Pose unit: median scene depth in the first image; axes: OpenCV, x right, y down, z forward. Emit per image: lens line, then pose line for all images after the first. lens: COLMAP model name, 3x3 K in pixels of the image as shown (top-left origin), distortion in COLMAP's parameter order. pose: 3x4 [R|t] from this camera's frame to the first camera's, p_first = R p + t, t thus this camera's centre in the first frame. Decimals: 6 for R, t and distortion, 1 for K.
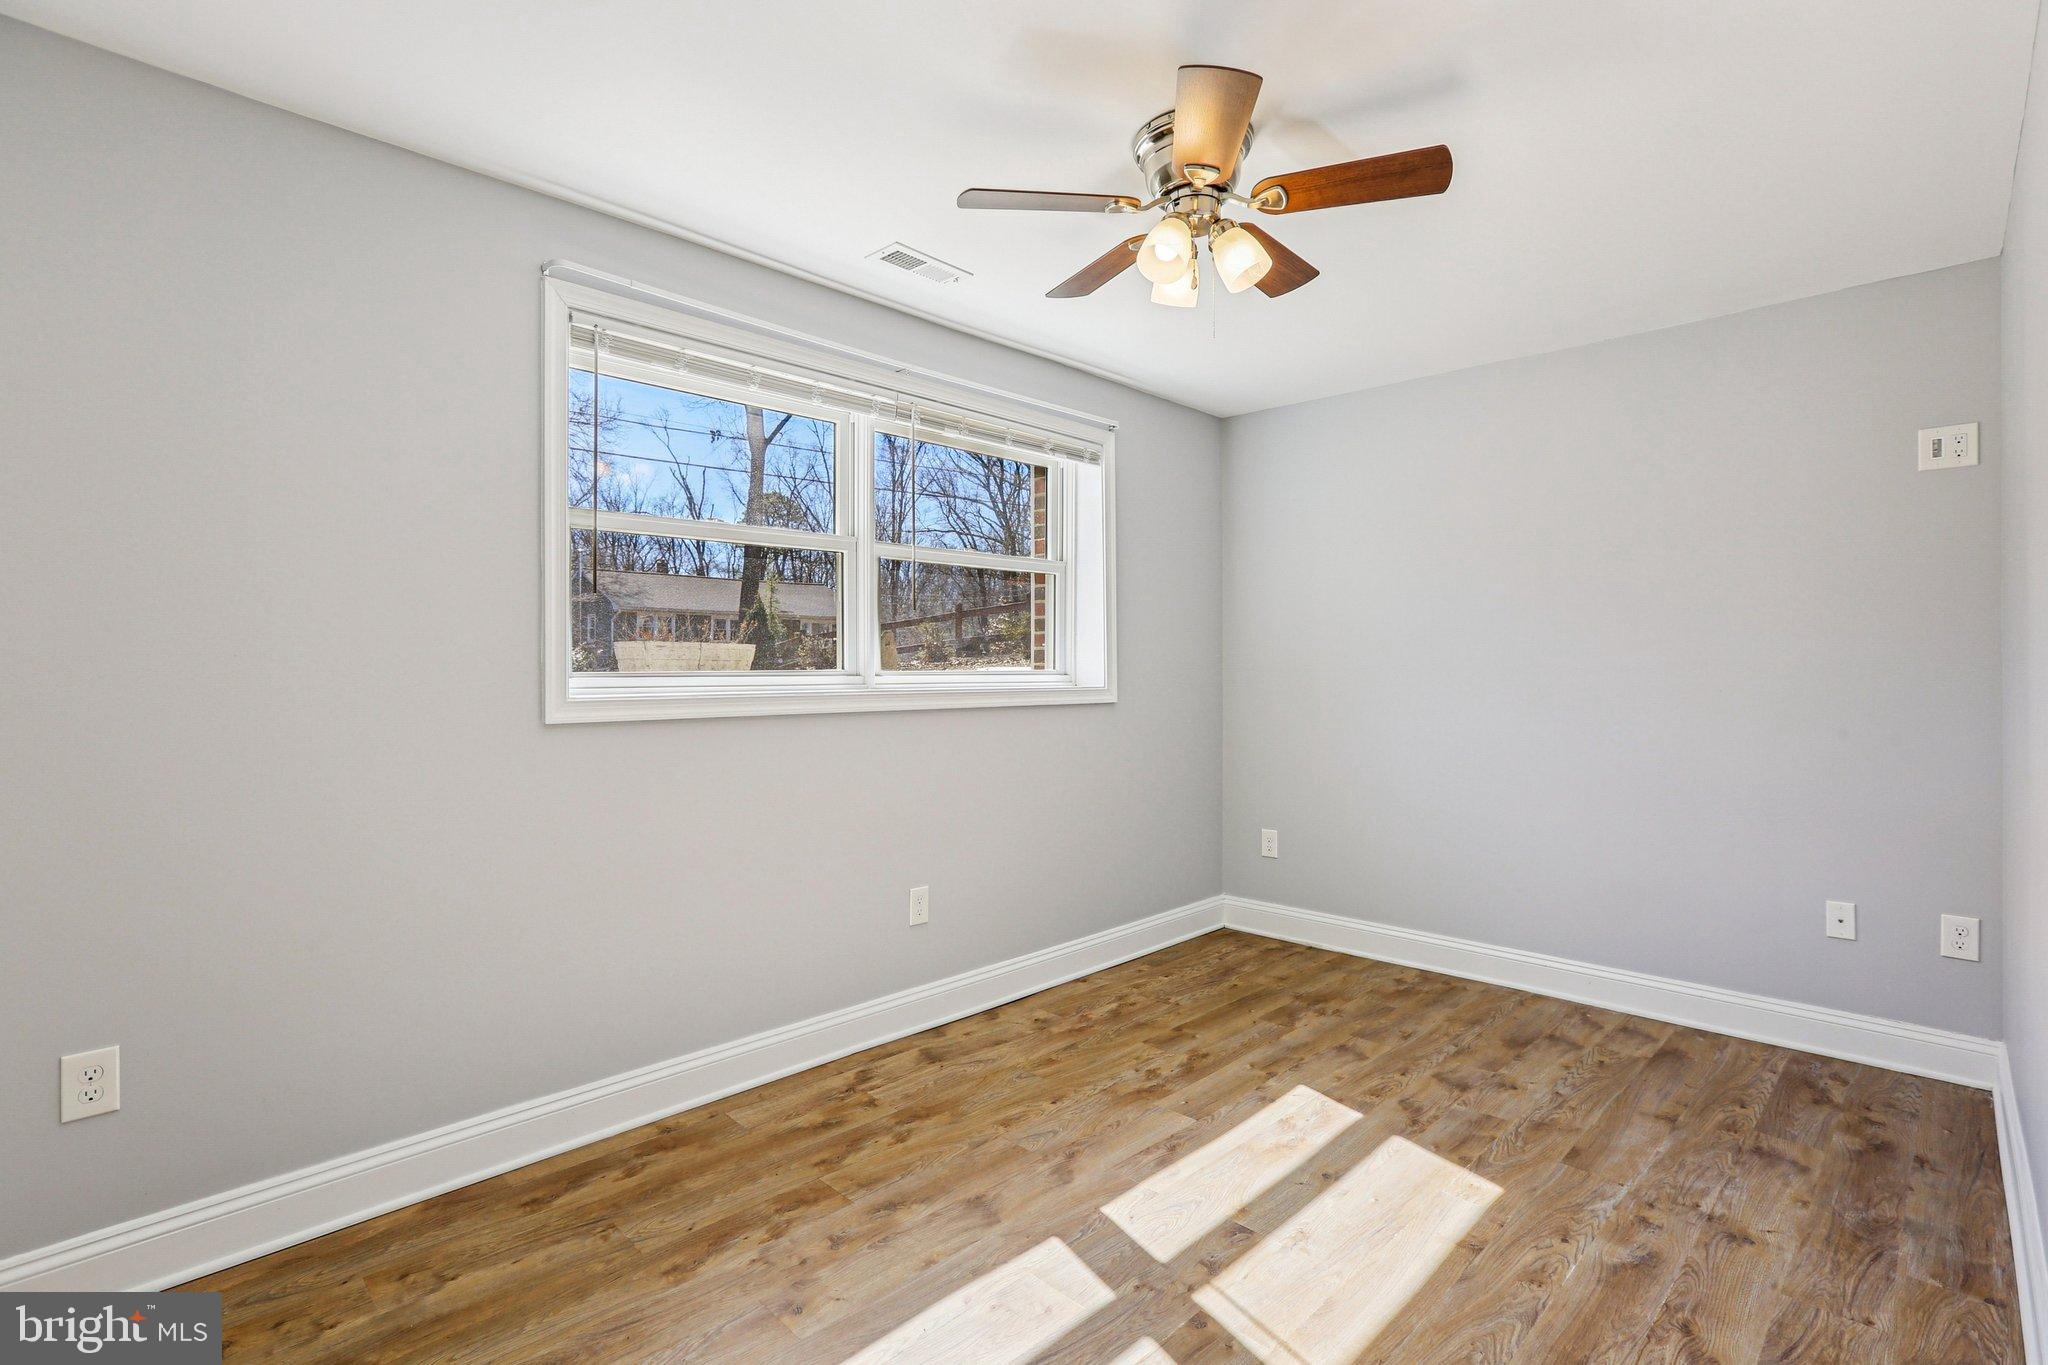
lens RADIAL K [[962.2, 0, 1025.3], [0, 962.2, 674.0], [0, 0, 1]] dist [-0.001204, 0.001160]
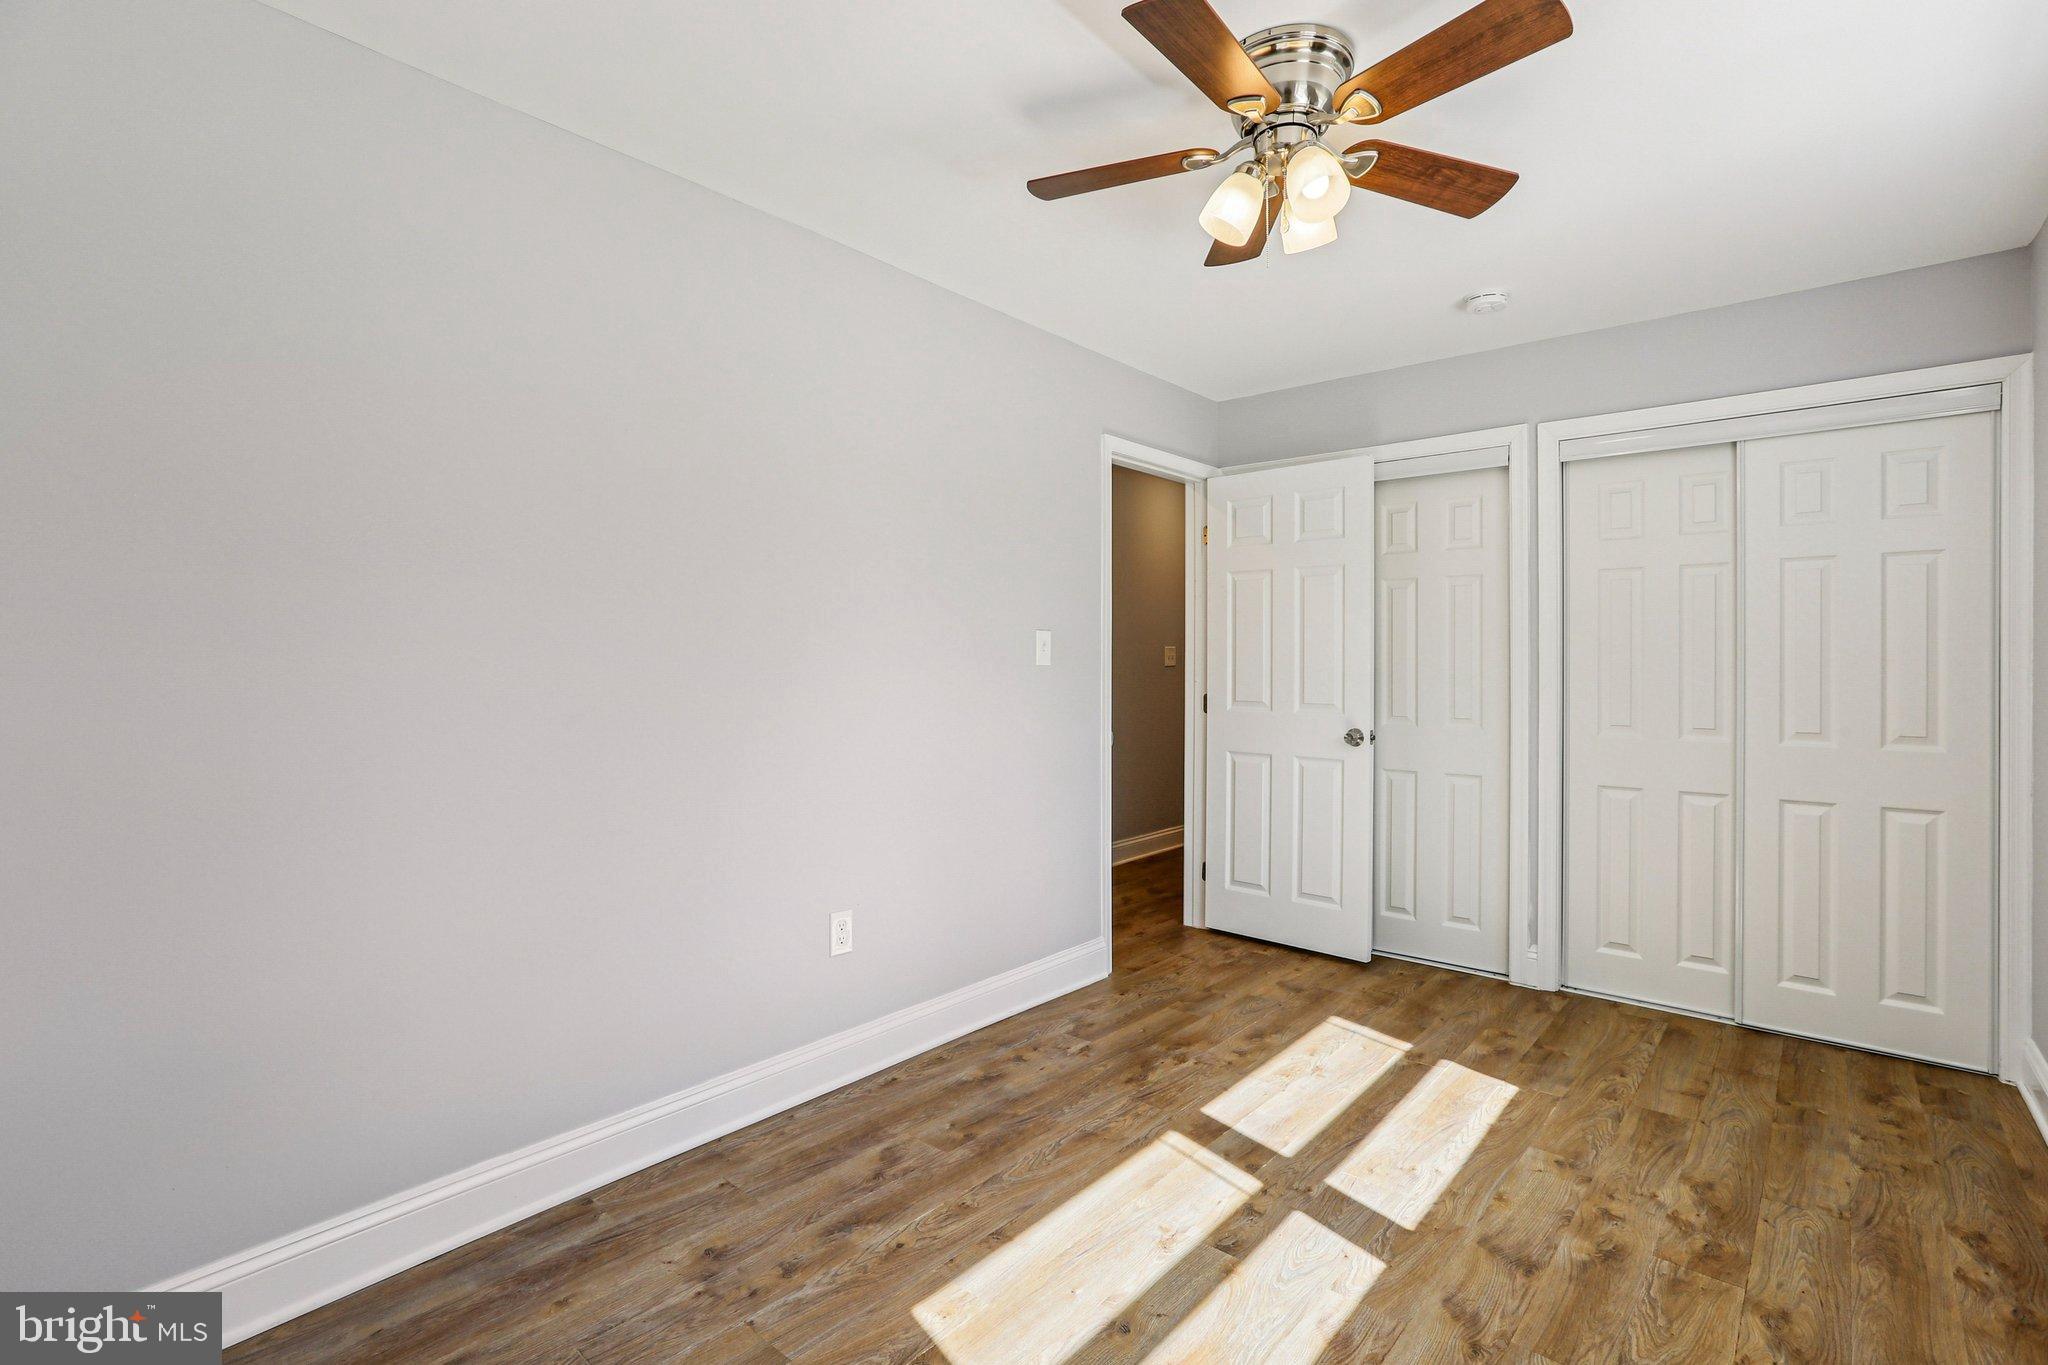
lens RADIAL K [[962.2, 0, 1025.3], [0, 962.2, 674.0], [0, 0, 1]] dist [-0.001204, 0.001160]
pose [[-0.997328, -0.004838, -0.072896, 0.509616], [-0.005554, 0.999938, 0.009629, 0.000589], [0.072845, 0.010008, -0.997293, 1.980437]]
